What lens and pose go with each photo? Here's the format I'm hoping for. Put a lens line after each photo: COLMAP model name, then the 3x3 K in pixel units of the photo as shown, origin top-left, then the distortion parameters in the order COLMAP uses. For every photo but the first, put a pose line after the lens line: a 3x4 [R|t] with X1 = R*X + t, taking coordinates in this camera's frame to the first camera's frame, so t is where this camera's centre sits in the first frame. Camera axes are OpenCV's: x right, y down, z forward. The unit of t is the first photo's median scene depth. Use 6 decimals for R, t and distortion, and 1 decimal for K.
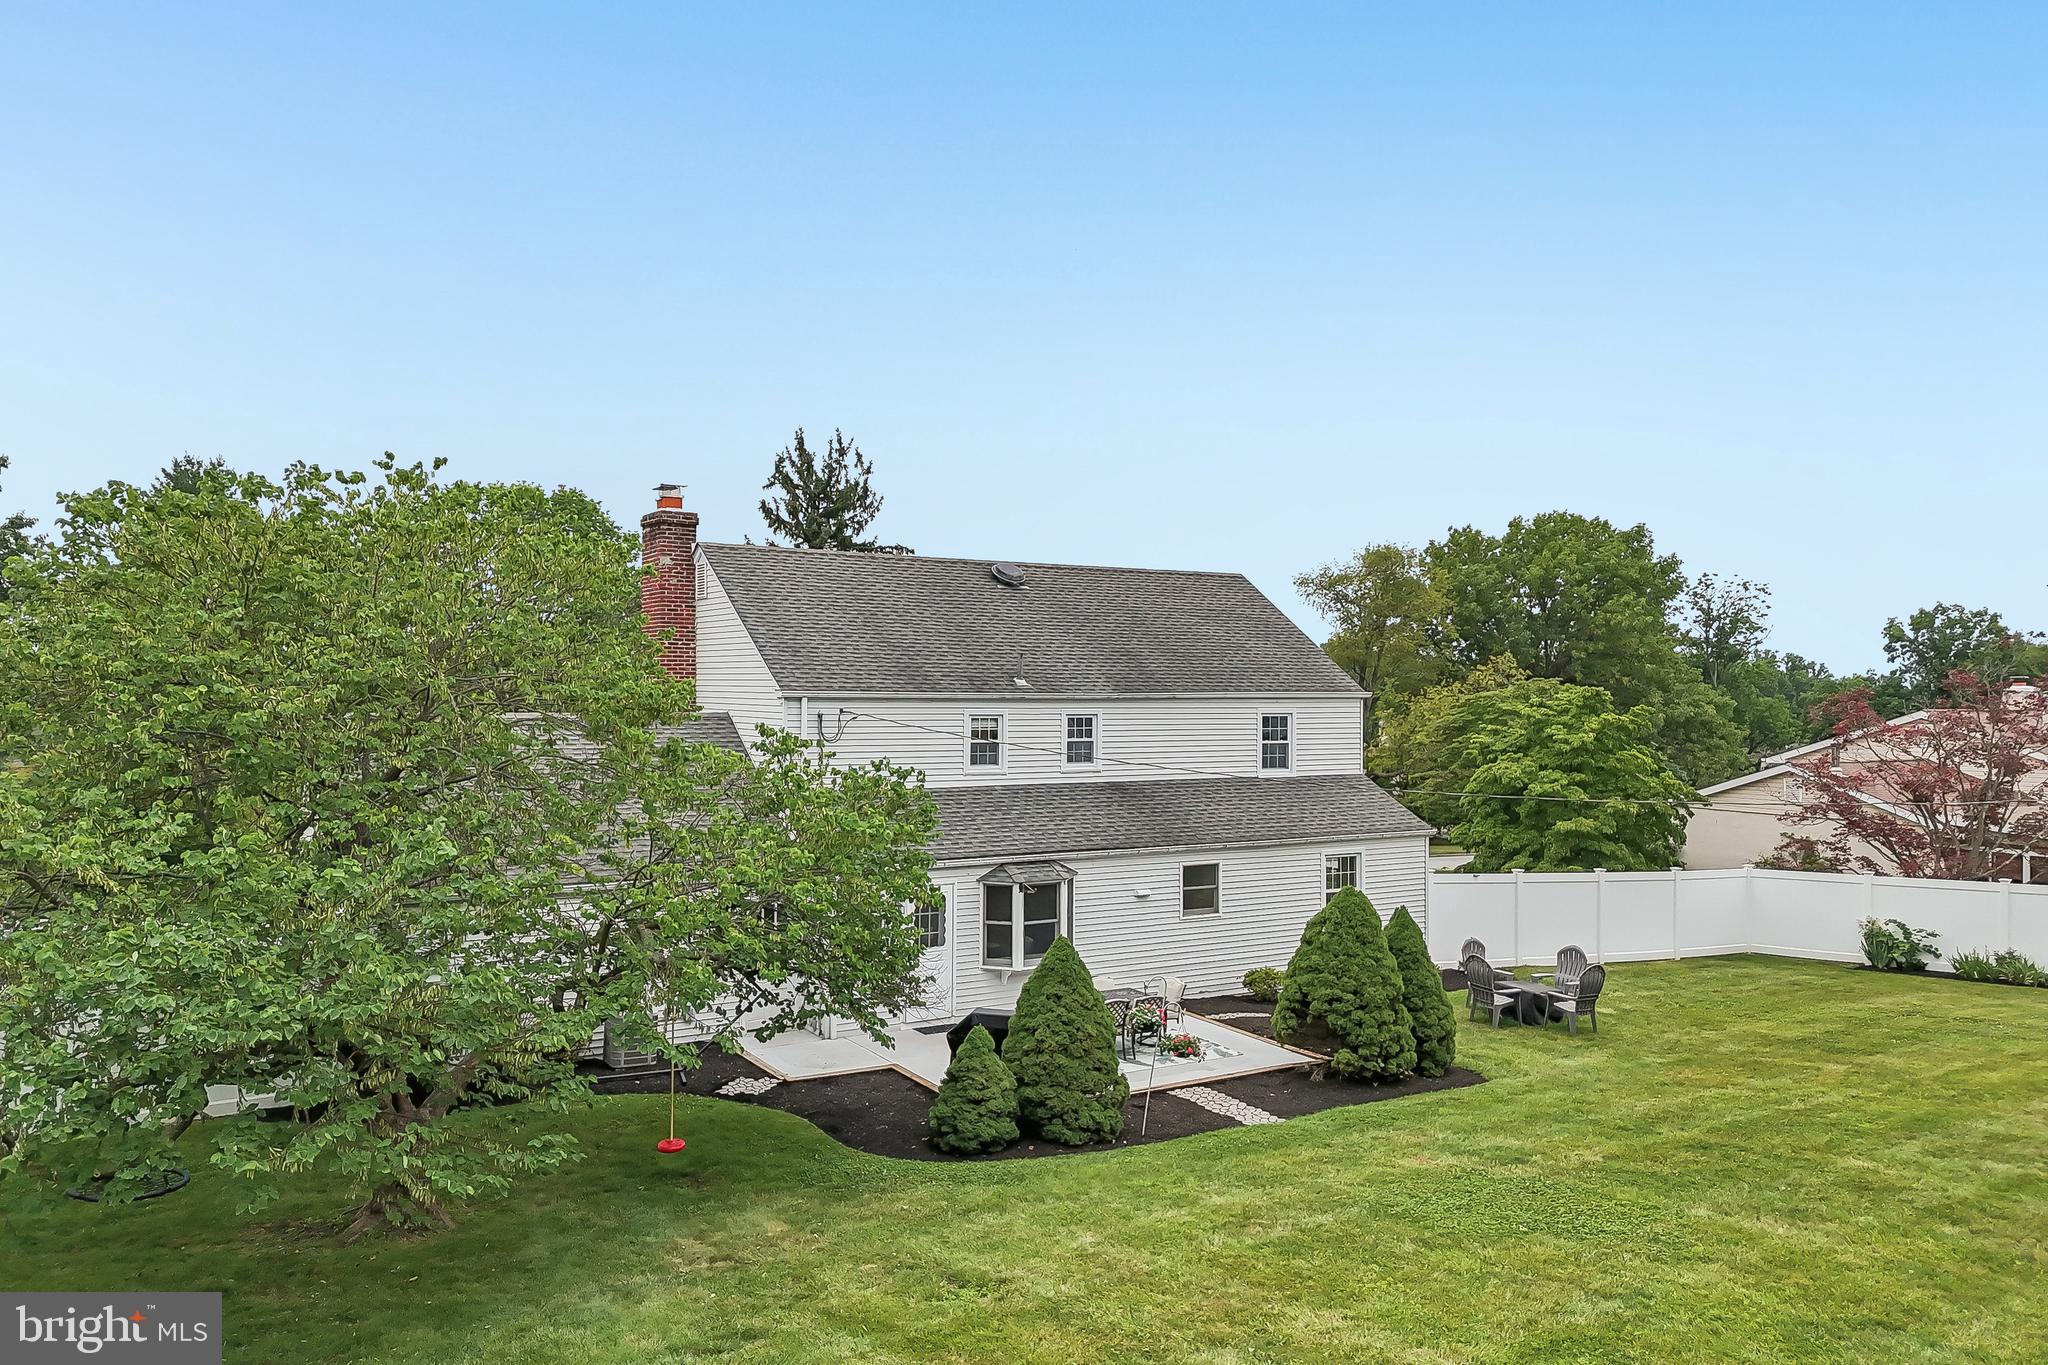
lens RADIAL K [[1493.5, 0, 1010.6], [0, 1493.5, 693.5], [0, 0, 1]] dist [0.050804, -0.035411]
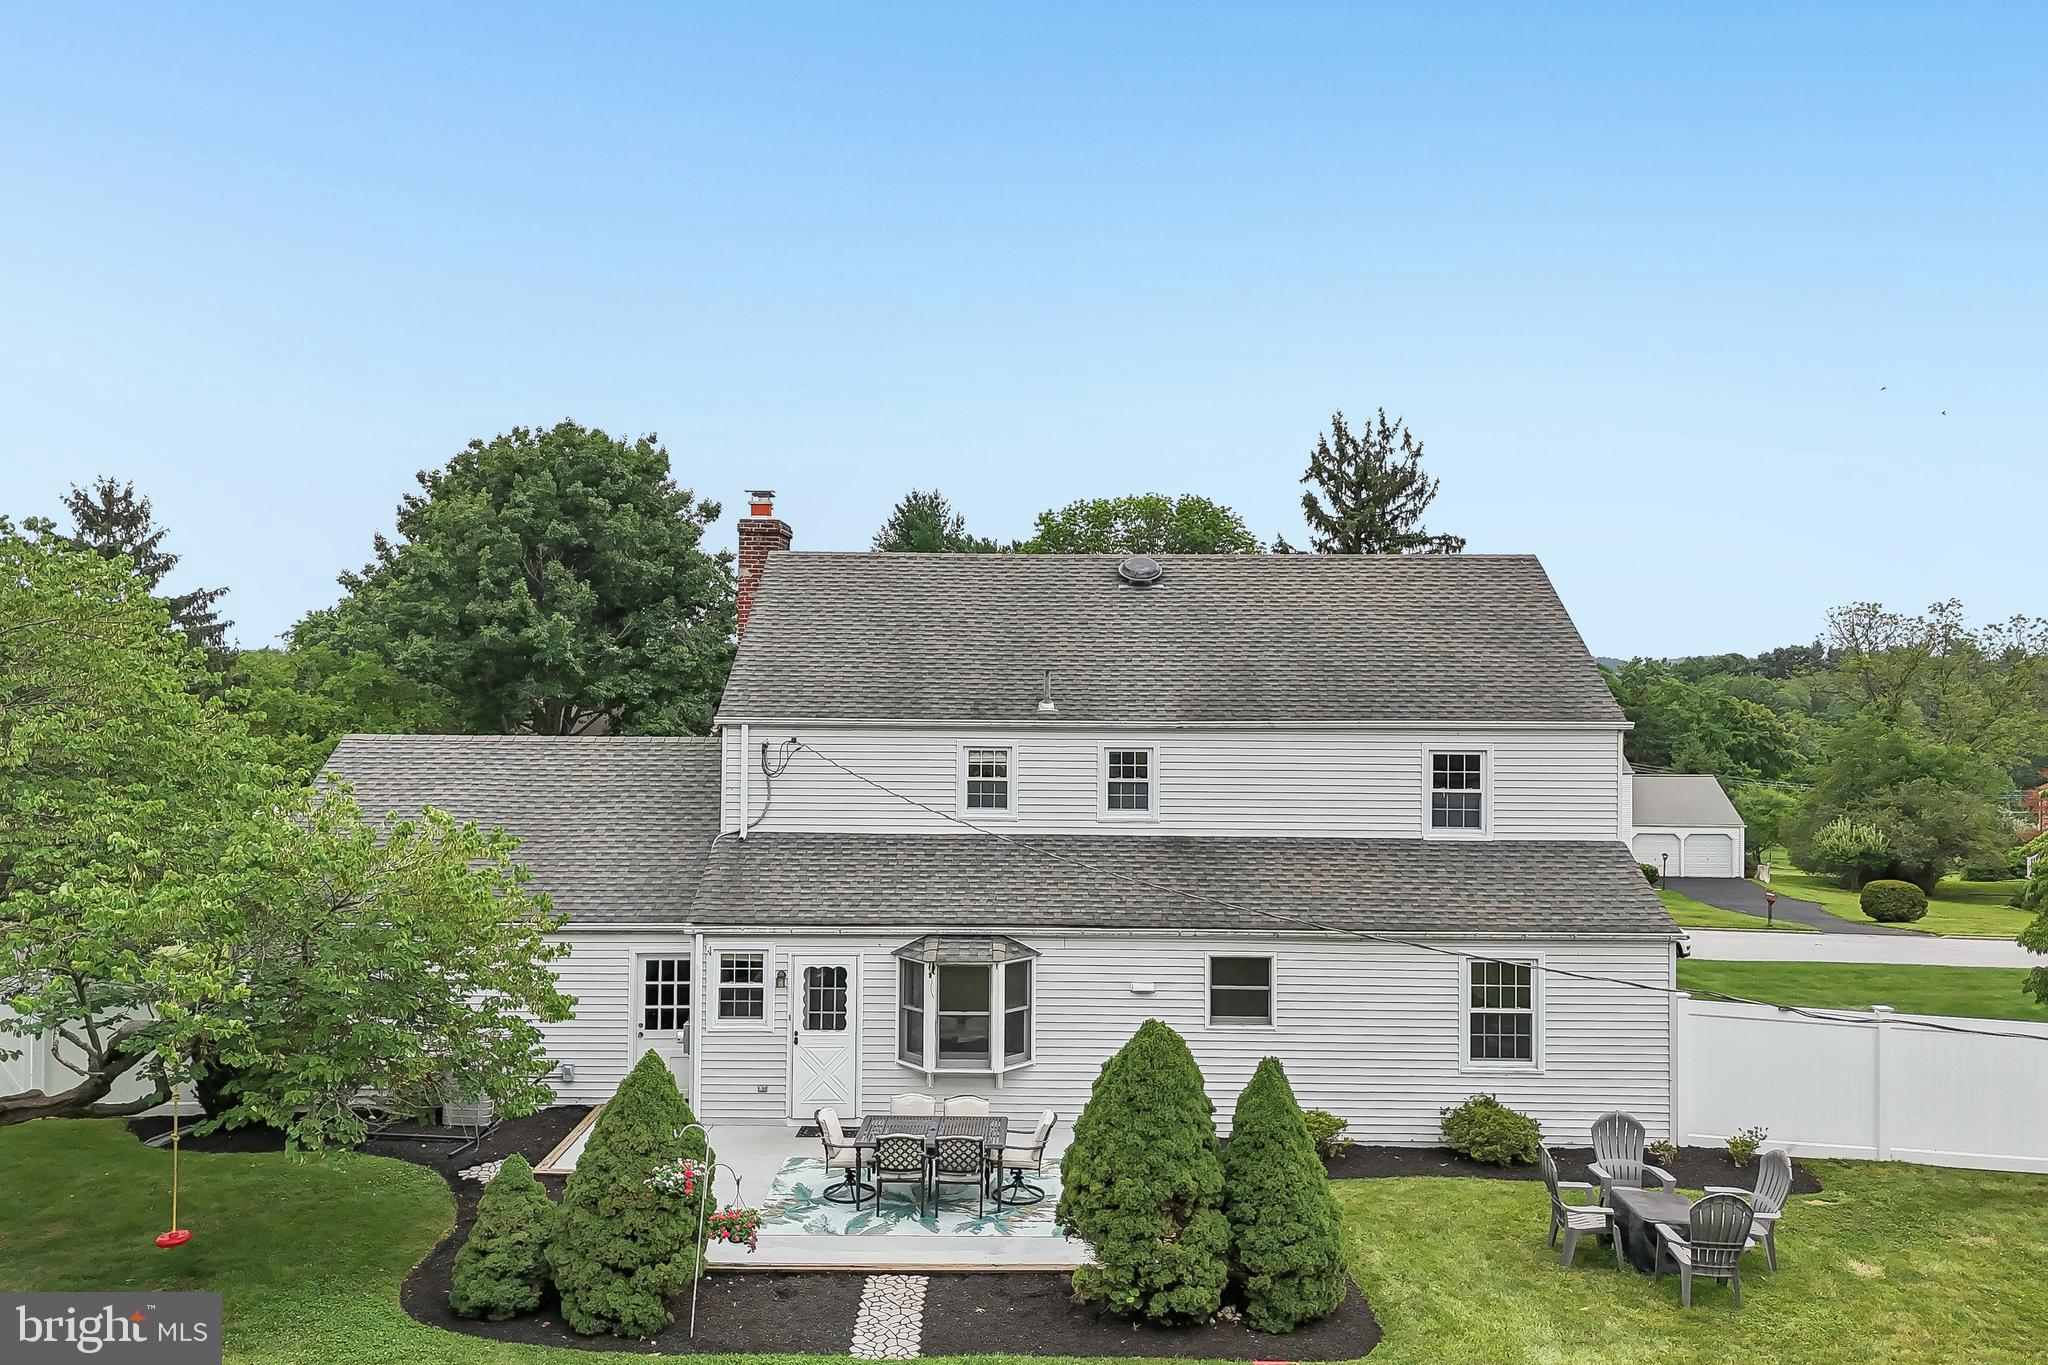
lens RADIAL K [[1493.5, 0, 1017.9], [0, 1493.5, 682.5], [0, 0, 1]] dist [0.050804, -0.035411]
pose [[0.848487, -0.001436, -0.529214, 0.420979], [-0.003347, 0.999962, -0.008079, -0.014074], [0.529205, 0.008626, 0.848450, 0.312177]]
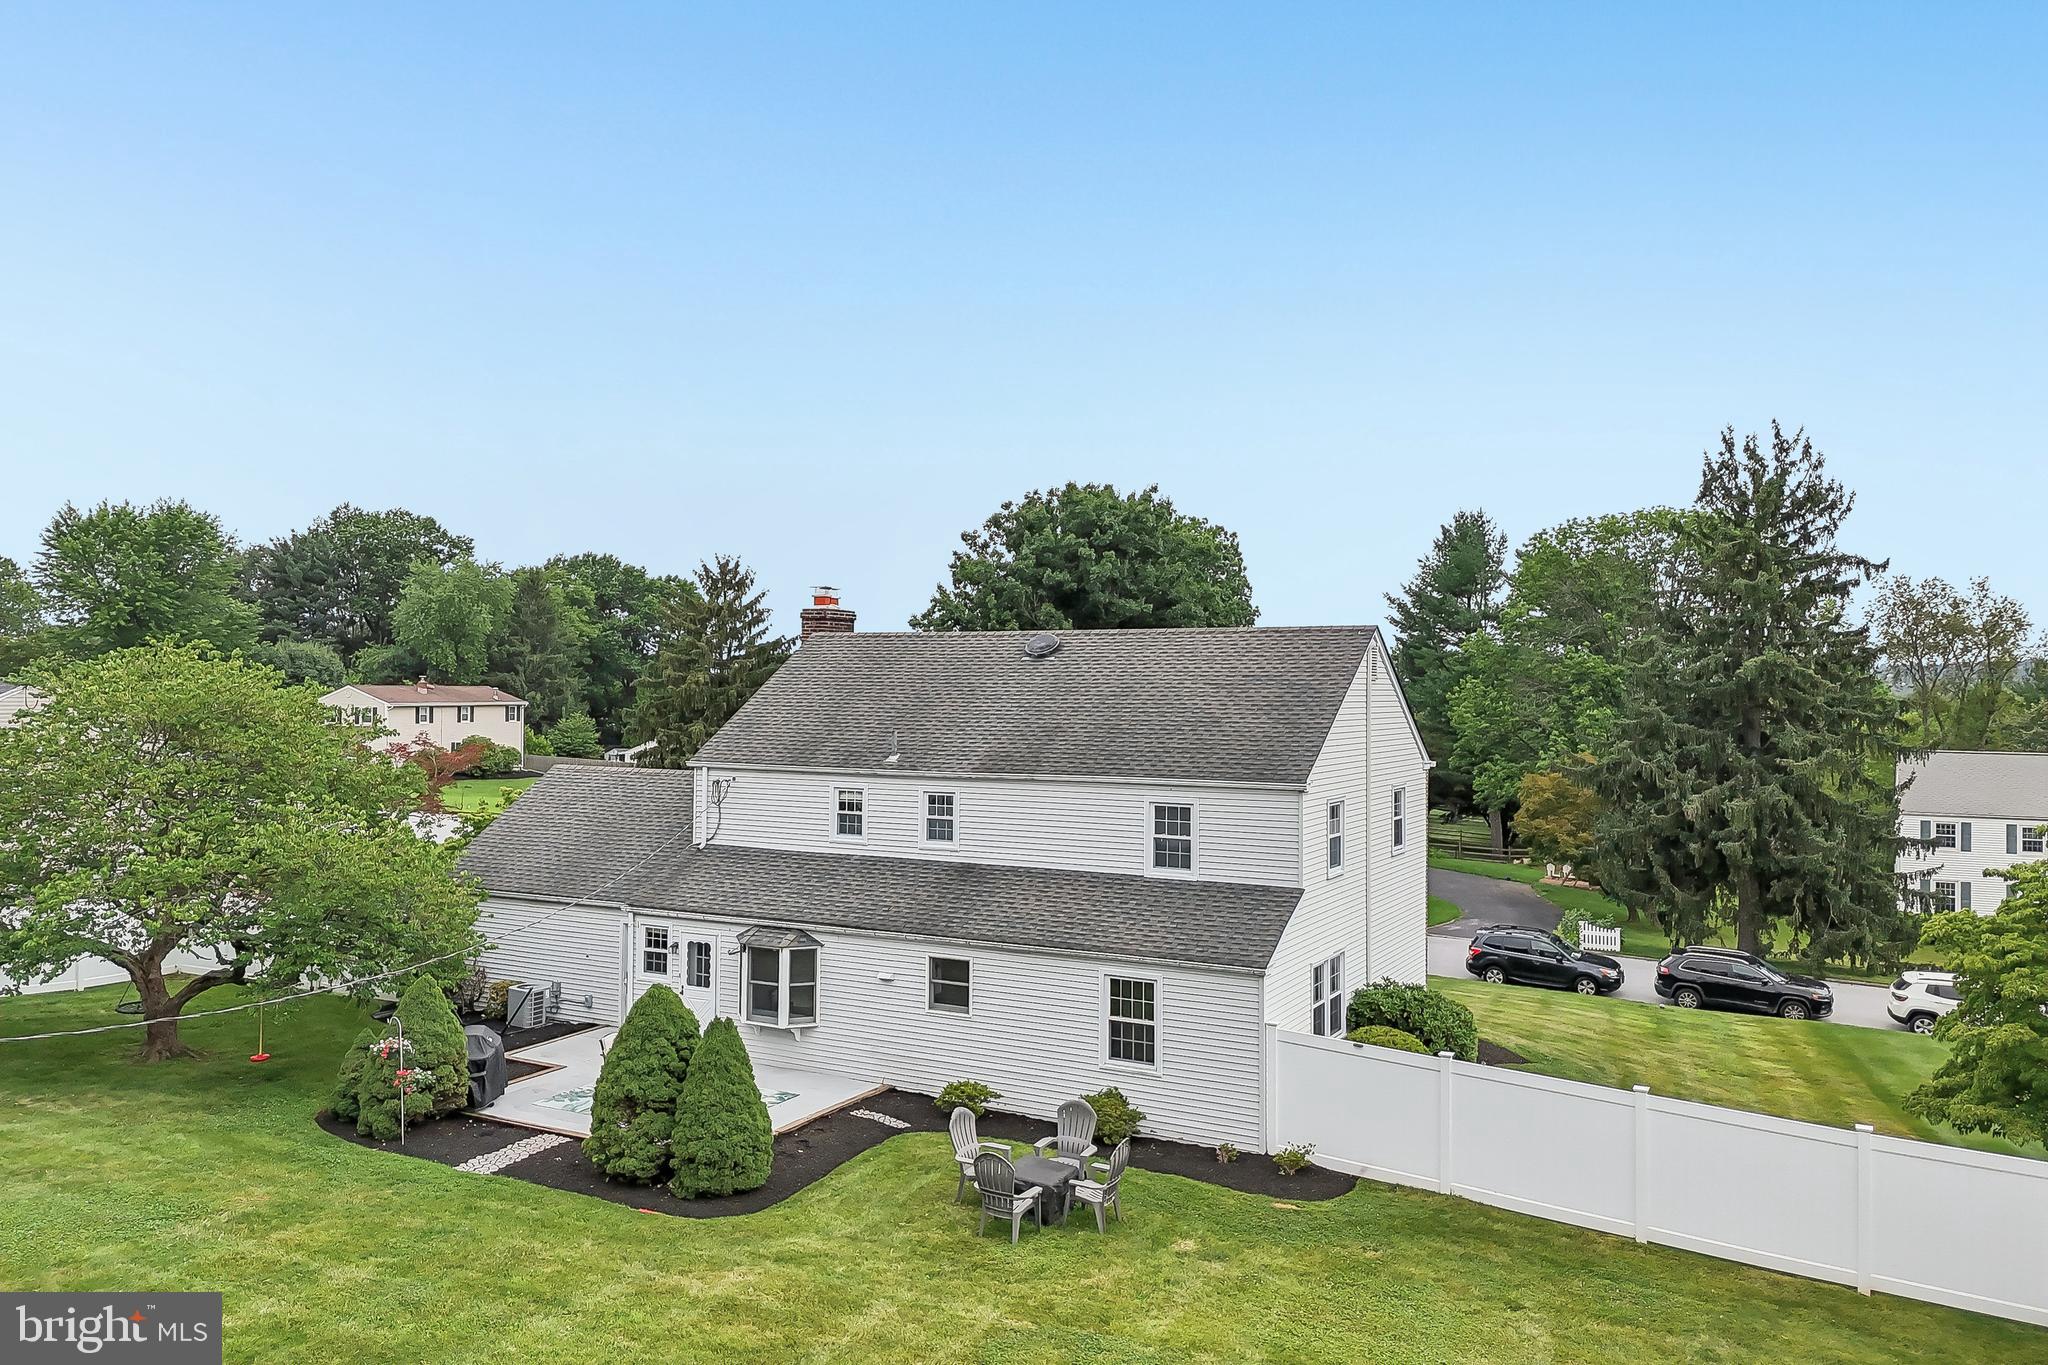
lens RADIAL K [[1493.5, 0, 1030.4], [0, 1493.5, 672.9], [0, 0, 1]] dist [0.050804, -0.035411]
pose [[0.495883, -0.012372, -0.868301, 0.971458], [-0.005788, 0.999829, -0.017552, -0.050033], [0.868370, 0.013729, 0.495727, 0.566546]]
